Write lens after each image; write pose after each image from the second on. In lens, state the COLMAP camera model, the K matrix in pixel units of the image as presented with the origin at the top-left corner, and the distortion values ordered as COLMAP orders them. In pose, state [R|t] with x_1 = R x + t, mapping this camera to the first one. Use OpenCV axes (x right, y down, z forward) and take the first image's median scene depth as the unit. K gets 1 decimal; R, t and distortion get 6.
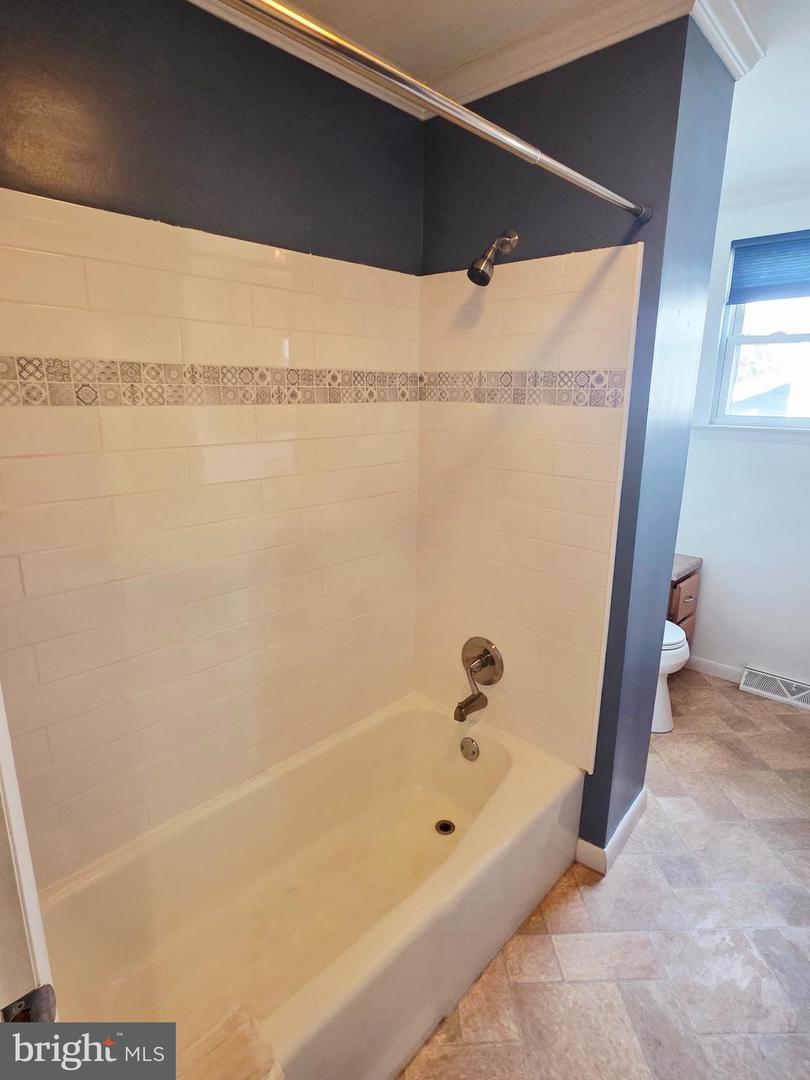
lens RADIAL K [[585.7, 0, 401.4], [0, 585.7, 541.0], [0, 0, 1]] dist [0.006890, 0.002806]
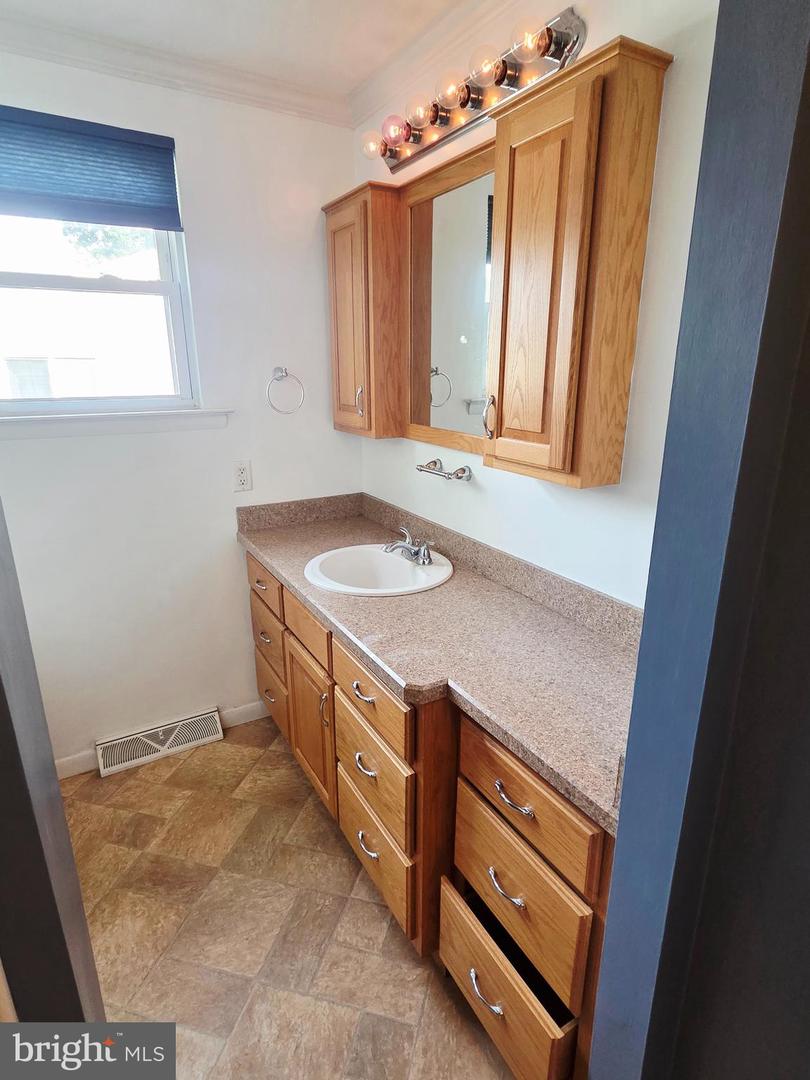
lens RADIAL K [[585.7, 0, 401.6], [0, 585.7, 544.2], [0, 0, 1]] dist [0.006890, 0.002806]
pose [[0.280038, -0.295939, 0.913235, 0.121208], [0.231604, 0.944025, 0.234897, -0.107607], [-0.931632, 0.145729, 0.332903, 0.421584]]
